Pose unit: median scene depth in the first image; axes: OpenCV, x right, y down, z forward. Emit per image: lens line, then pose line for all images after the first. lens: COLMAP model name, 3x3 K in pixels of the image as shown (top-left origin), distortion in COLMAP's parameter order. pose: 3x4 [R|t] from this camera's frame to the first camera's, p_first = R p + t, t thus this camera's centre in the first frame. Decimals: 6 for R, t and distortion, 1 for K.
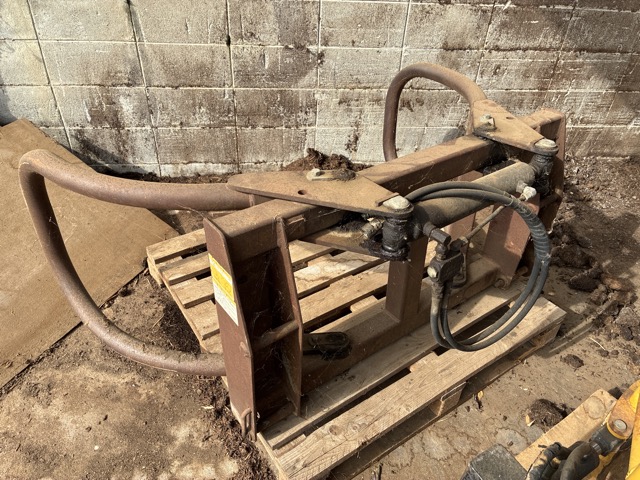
lens RADIAL K [[487.1, 0, 318.6], [0, 487.1, 229.3], [0, 0, 1]] dist [0.020369, -0.001397]
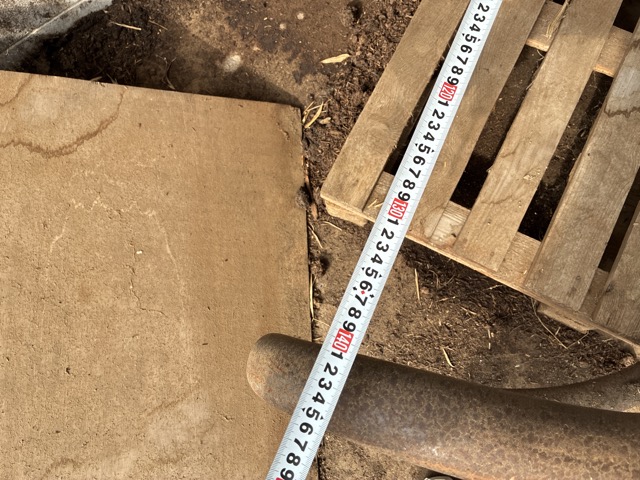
lens RADIAL K [[487.1, 0, 321.4], [0, 487.1, 235.4], [0, 0, 1]] dist [0.055820, -0.086461]
pose [[0.871795, -0.489865, -0.002235, -0.342469], [0.375197, 0.664777, 0.645987, -0.243996], [-0.314961, -0.564007, 0.763345, 0.526692]]
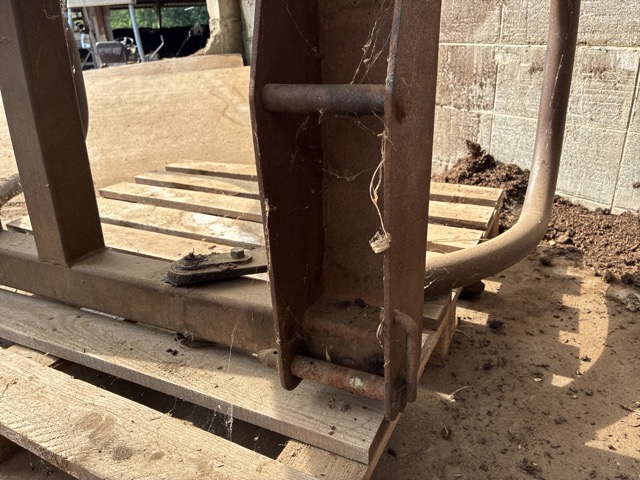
lens RADIAL K [[487.1, 0, 321.4], [0, 487.1, 235.4], [0, 0, 1]] dist [0.055820, -0.086461]
pose [[0.475950, 0.289963, -0.830297, 0.547260], [-0.457687, 0.887833, 0.047697, -0.001027], [0.750995, 0.357315, 0.555277, 0.661987]]
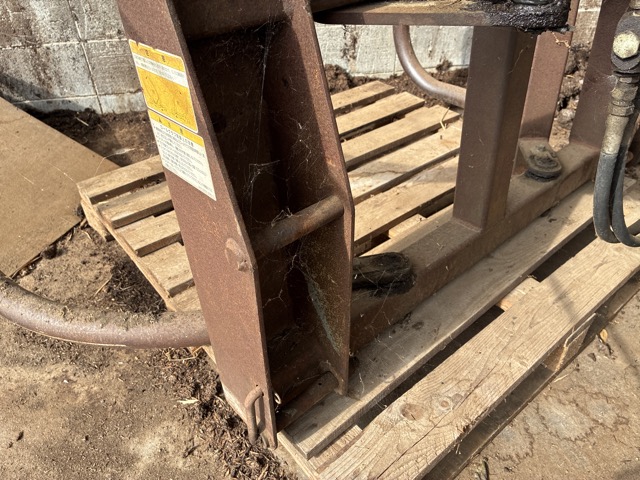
lens RADIAL K [[487.1, 0, 321.4], [0, 487.1, 235.4], [0, 0, 1]] dist [0.055820, -0.086461]
pose [[0.993796, -0.103887, 0.039725, -0.045543], [0.102817, 0.994304, 0.028082, 0.113768], [-0.042416, -0.023824, 0.998816, 0.277074]]
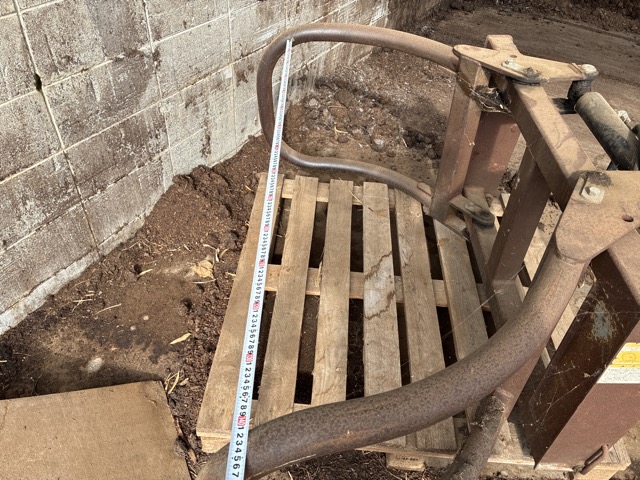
lens RADIAL K [[487.1, 0, 321.4], [0, 487.1, 235.4], [0, 0, 1]] dist [0.055820, -0.086461]
pose [[0.607998, -0.540882, 0.581193, -0.450471], [0.436747, 0.839179, 0.324084, -0.289592], [-0.663016, 0.056792, 0.746448, 0.355327]]
